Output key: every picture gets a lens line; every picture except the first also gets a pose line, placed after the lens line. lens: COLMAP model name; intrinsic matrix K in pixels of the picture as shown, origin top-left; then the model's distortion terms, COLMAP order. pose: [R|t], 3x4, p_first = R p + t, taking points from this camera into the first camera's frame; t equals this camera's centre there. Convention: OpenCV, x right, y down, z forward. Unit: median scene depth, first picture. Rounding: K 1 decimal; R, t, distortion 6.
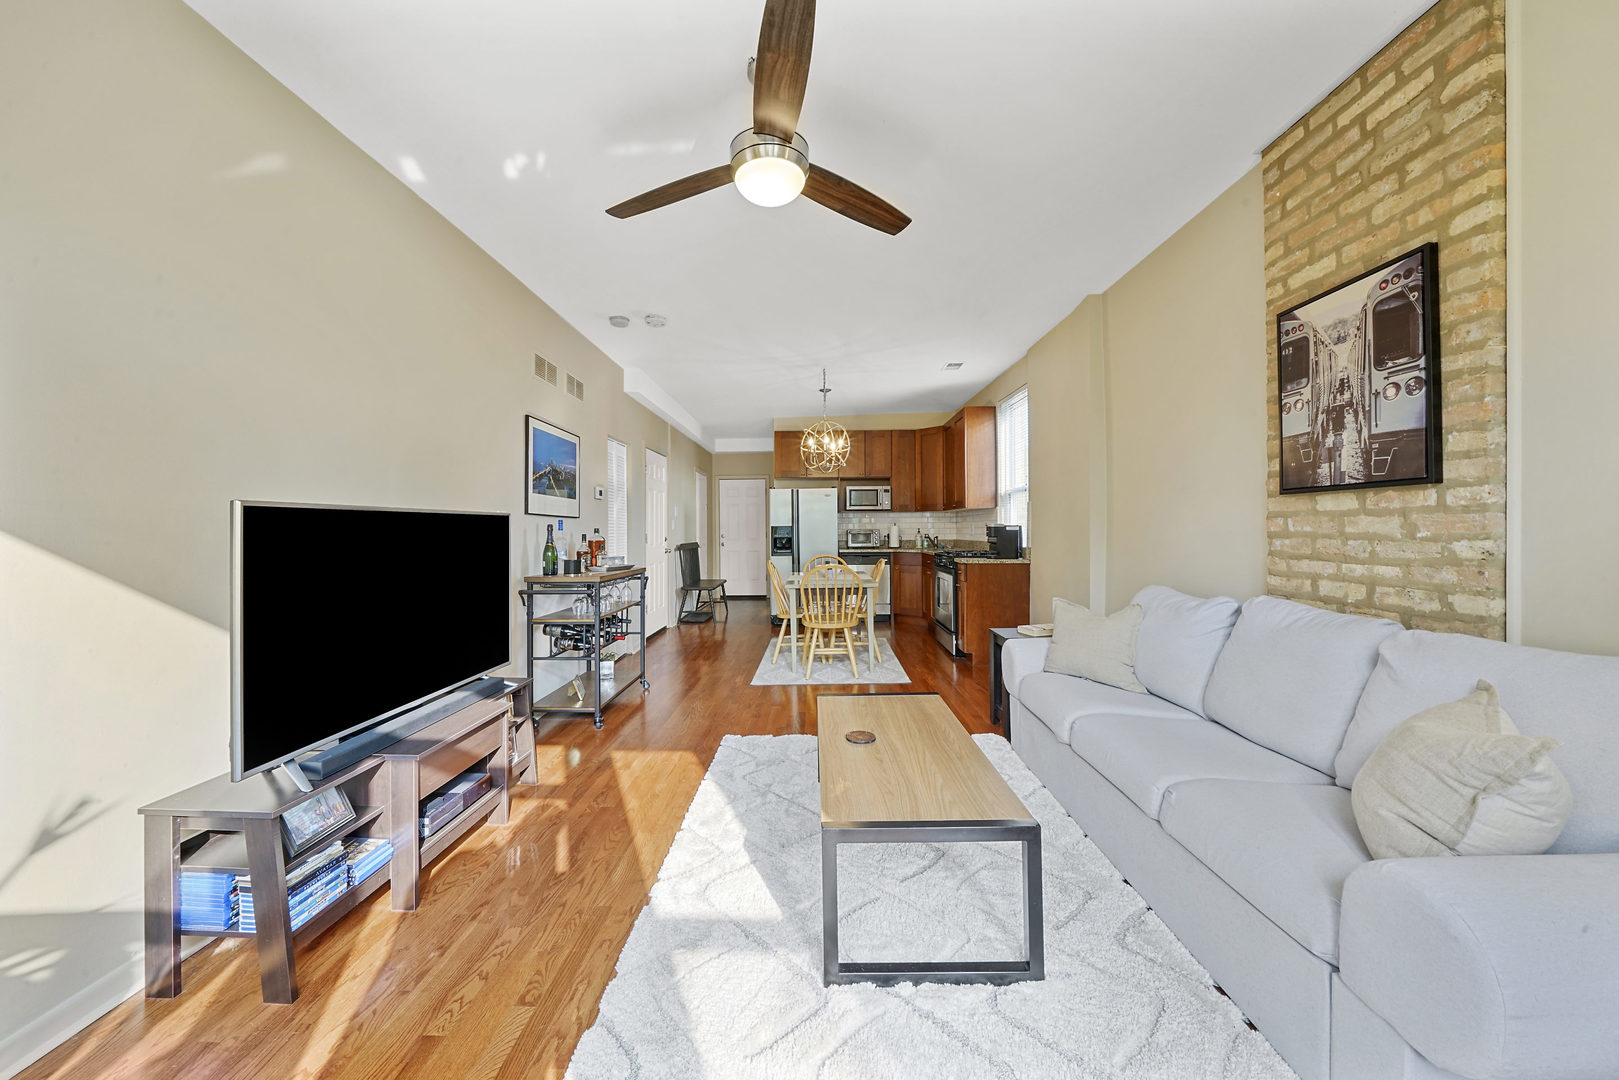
lens RADIAL K [[560.8, 0, 795.9], [0, 560.8, 526.3], [0, 0, 1]] dist [-0.025998, 0.003948]
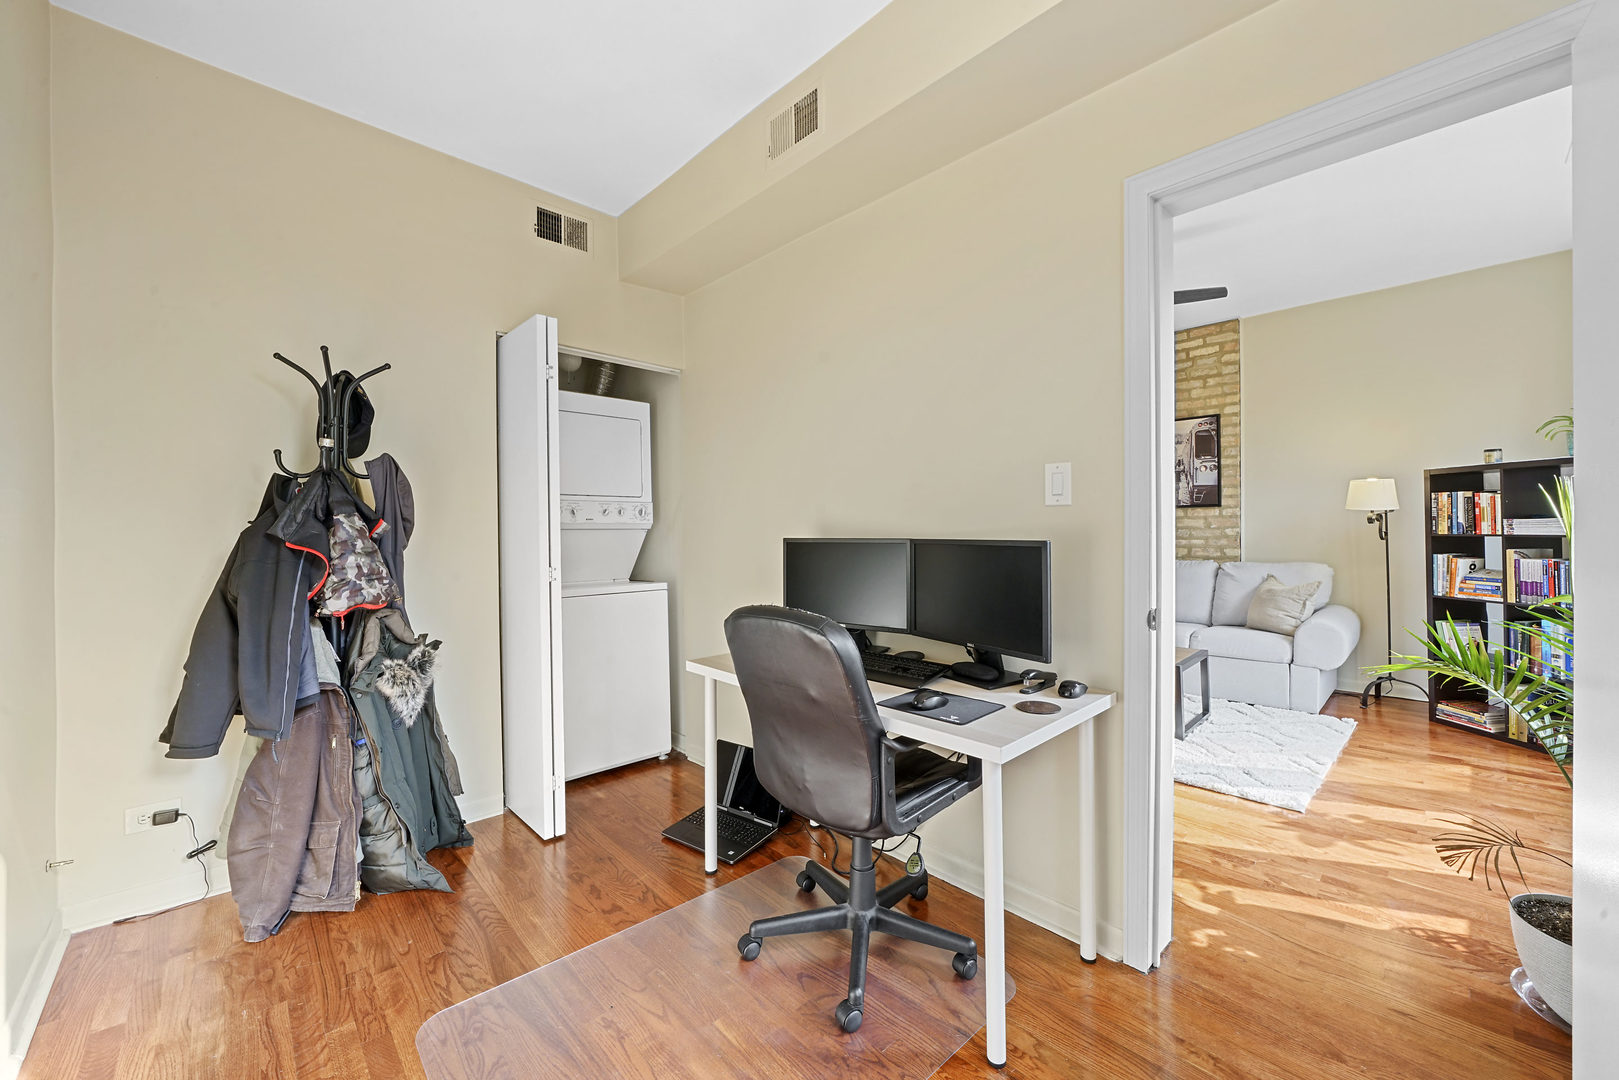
lens RADIAL K [[634.2, 0, 823.1], [0, 634.2, 522.7], [0, 0, 1]] dist [-0.010585, 0.002460]
pose [[0.688828, 0.003068, 0.724918, -1.736551], [0.002892, 0.999971, -0.006979, 0.010279], [-0.724919, 0.006904, 0.688799, 0.220615]]
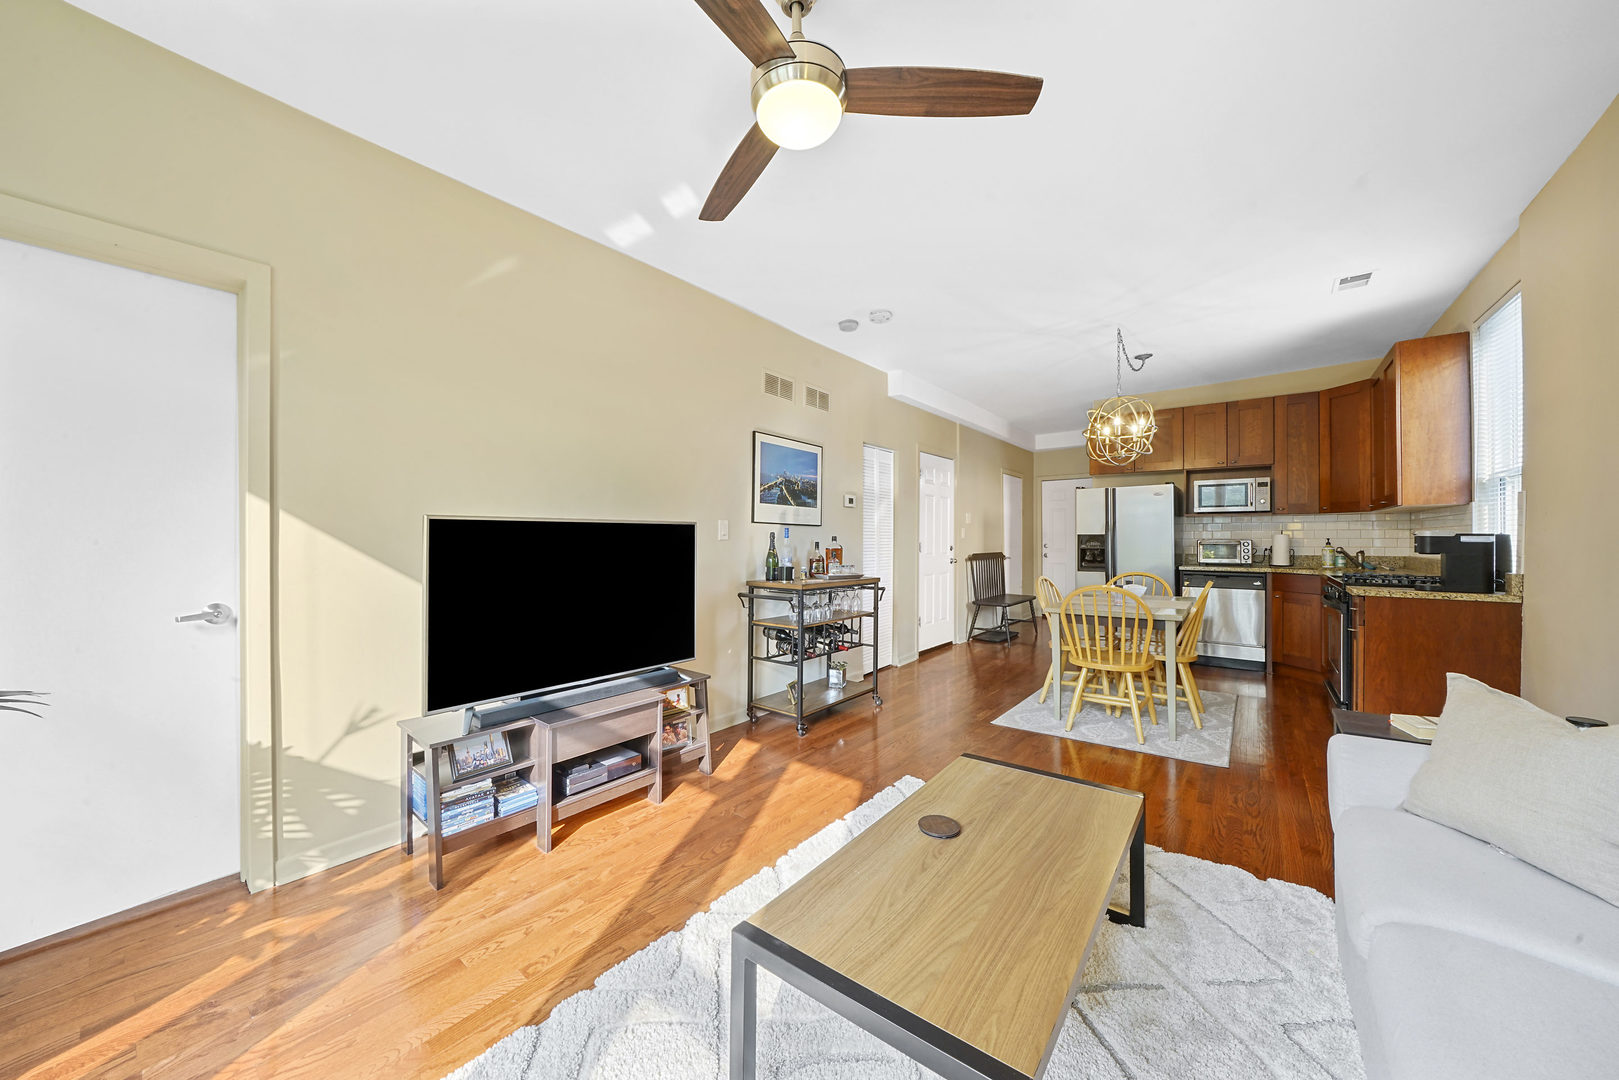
lens RADIAL K [[560.8, 0, 789.7], [0, 560.8, 533.0], [0, 0, 1]] dist [-0.025998, 0.003948]
pose [[0.790807, 0.000966, -0.612065, 0.382500], [-0.002134, 0.999997, -0.001179, -0.001581], [0.612062, 0.002239, 0.790807, 0.296479]]
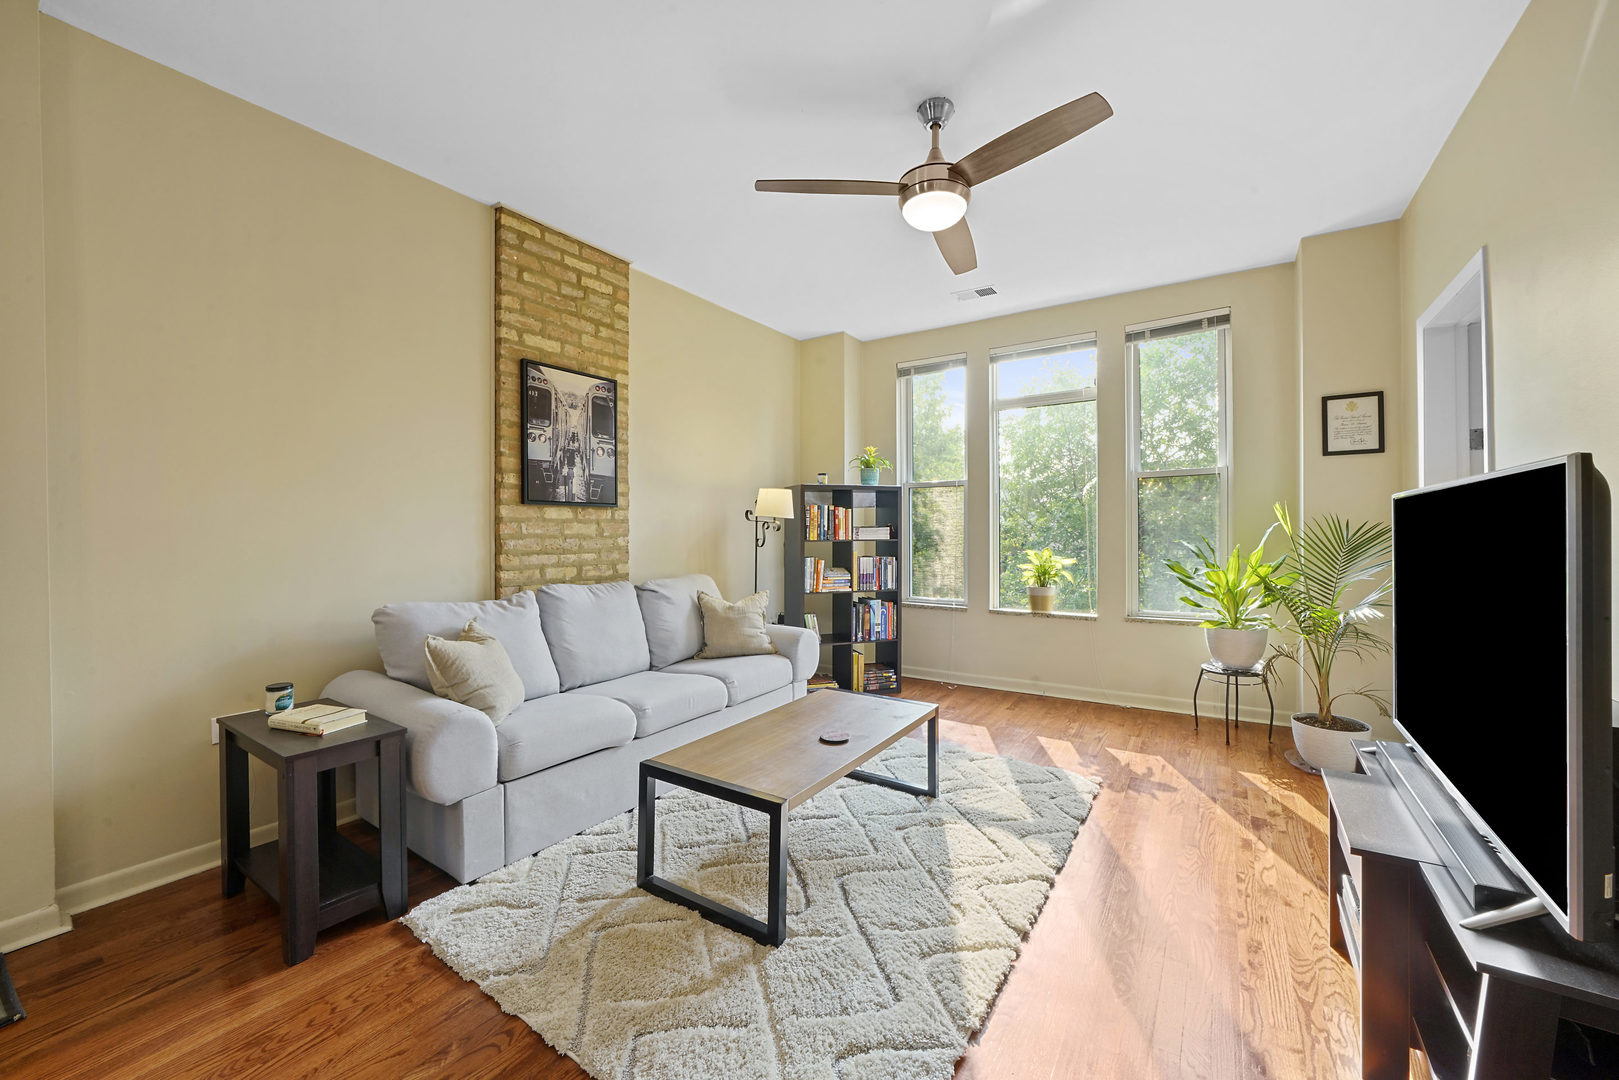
lens RADIAL K [[634.2, 0, 798.9], [0, 634.2, 535.2], [0, 0, 1]] dist [-0.010585, 0.002460]
pose [[-0.848856, 0.008494, 0.528555, -0.404961], [0.008616, 0.999960, -0.002233, 0.022014], [-0.528553, 0.002659, -0.848896, 1.897603]]
